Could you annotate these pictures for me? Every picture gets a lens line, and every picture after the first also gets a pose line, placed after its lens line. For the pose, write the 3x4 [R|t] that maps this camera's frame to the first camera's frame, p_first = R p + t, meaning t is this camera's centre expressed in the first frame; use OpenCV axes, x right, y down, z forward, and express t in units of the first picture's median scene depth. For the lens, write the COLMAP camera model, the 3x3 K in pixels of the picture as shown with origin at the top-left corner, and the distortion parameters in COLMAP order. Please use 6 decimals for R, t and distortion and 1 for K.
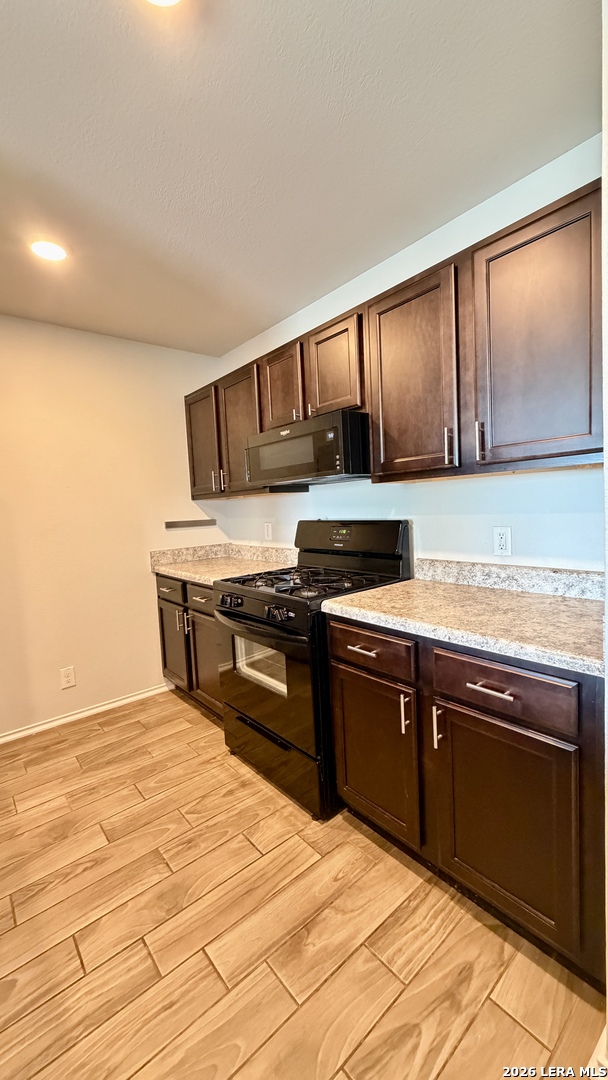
lens RADIAL K [[435.0, 0, 306.2], [0, 435.0, 537.4], [0, 0, 1]] dist [-0.001320, -0.000107]
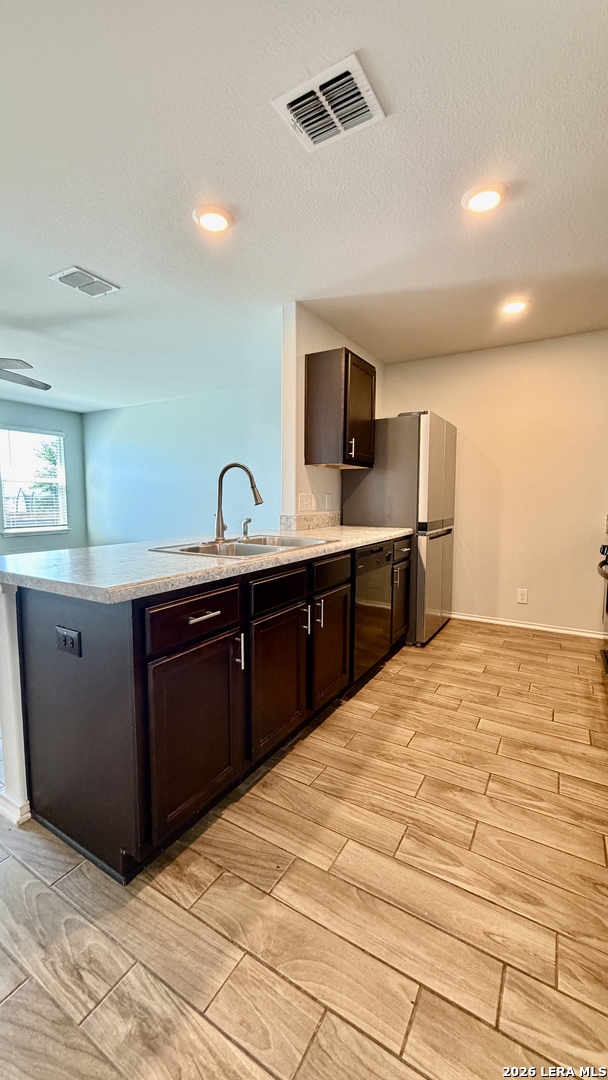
lens RADIAL K [[435.0, 0, 304.2], [0, 435.0, 545.0], [0, 0, 1]] dist [-0.001320, -0.000107]
pose [[0.324401, 0.151864, -0.933650, 0.786506], [-0.082402, 0.987813, 0.132043, 0.044210], [0.942324, 0.034100, 0.332961, -0.223761]]
